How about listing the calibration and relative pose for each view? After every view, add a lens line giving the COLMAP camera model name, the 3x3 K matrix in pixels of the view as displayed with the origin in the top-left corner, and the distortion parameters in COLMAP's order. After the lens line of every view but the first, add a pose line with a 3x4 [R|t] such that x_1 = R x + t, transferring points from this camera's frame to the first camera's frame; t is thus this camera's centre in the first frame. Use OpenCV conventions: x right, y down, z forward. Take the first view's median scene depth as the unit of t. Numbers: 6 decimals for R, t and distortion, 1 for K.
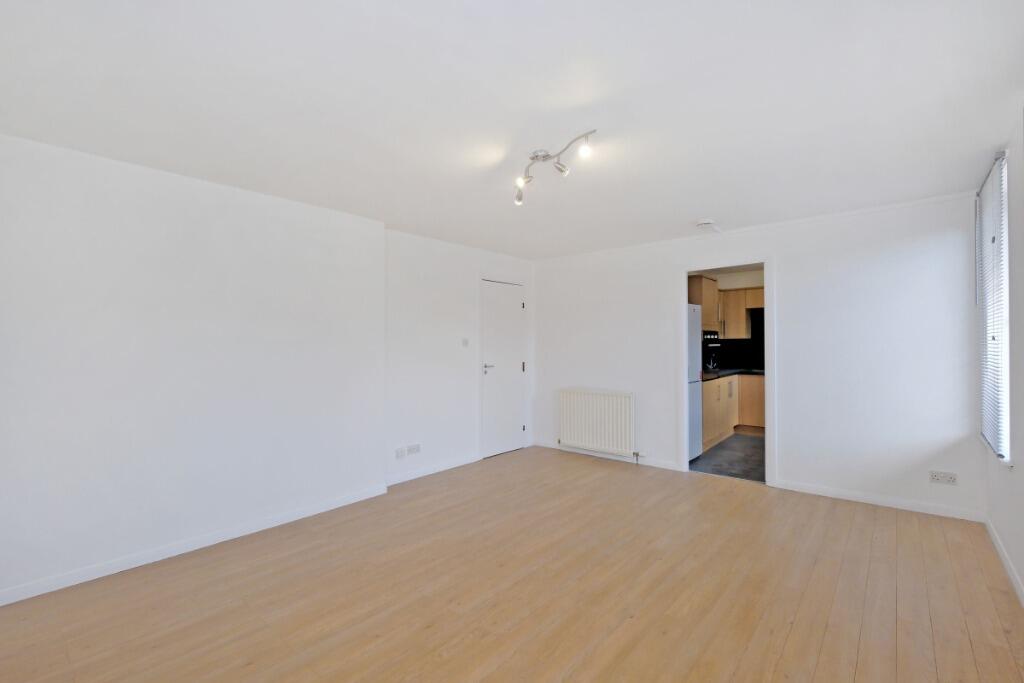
lens RADIAL K [[457.7, 0, 513.0], [0, 457.7, 338.5], [0, 0, 1]] dist [-0.002308, -0.000329]
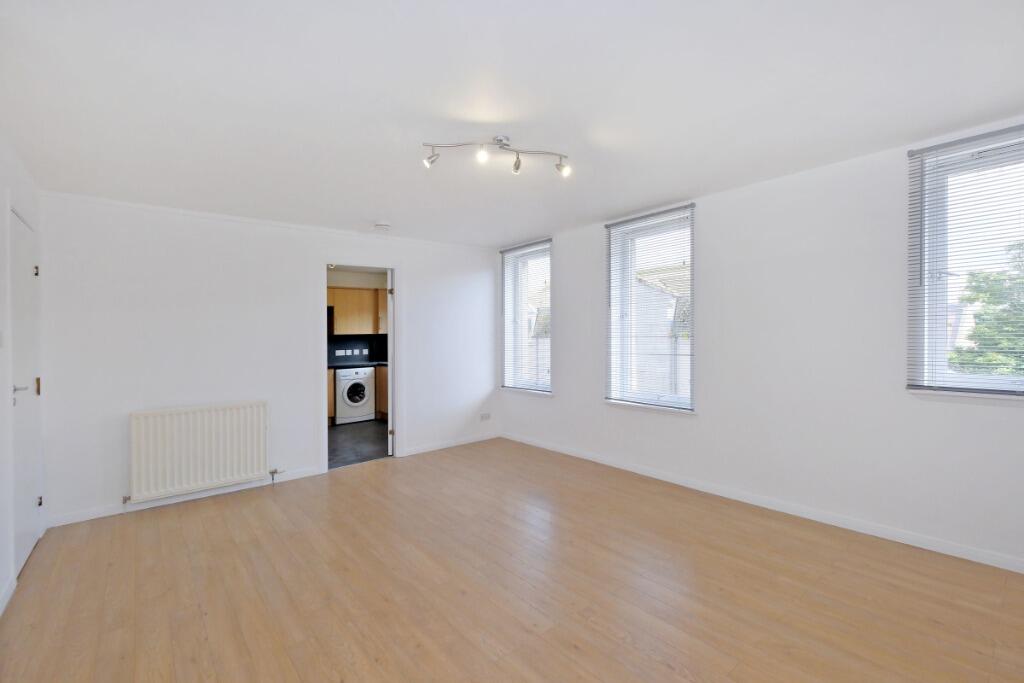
lens RADIAL K [[457.7, 0, 513.0], [0, 457.7, 338.5], [0, 0, 1]] dist [-0.002308, -0.000329]
pose [[0.171441, -0.003737, 0.985187, -0.564719], [0.010172, 0.999946, 0.002023, 0.013751], [-0.985142, 0.009674, 0.171470, 0.502501]]
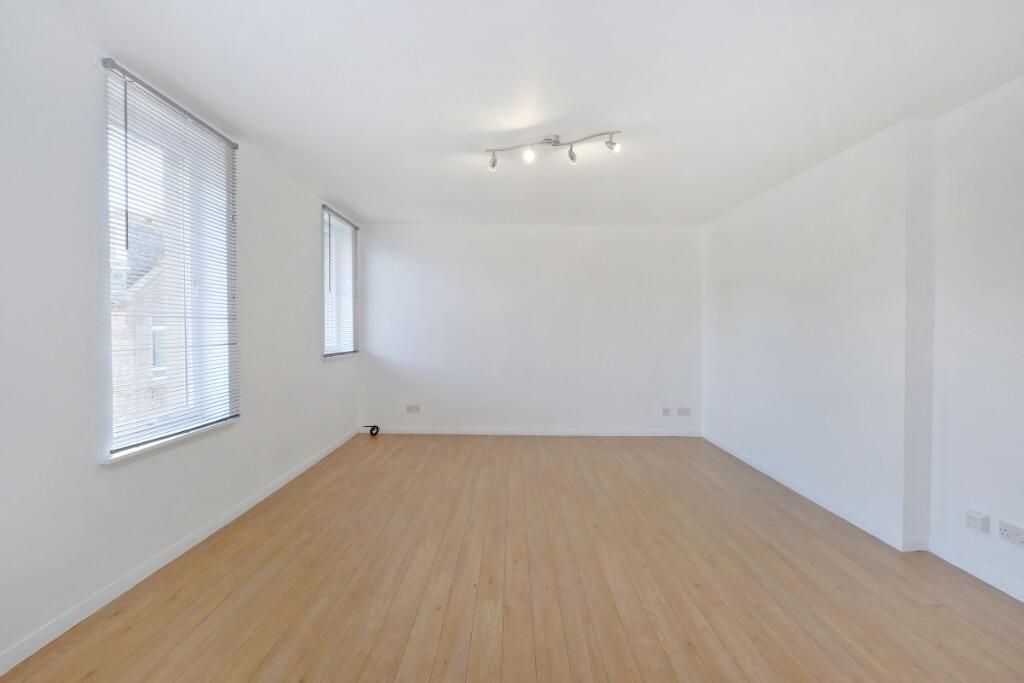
lens RADIAL K [[447.7, 0, 512.0], [0, 447.7, 341.5], [0, 0, 1]] dist [0.001613, -0.000002]
pose [[-0.760551, 0.017264, -0.649049, 0.518181], [-0.001440, 0.999599, 0.028275, 0.029405], [0.649277, 0.022440, -0.760221, 1.092025]]
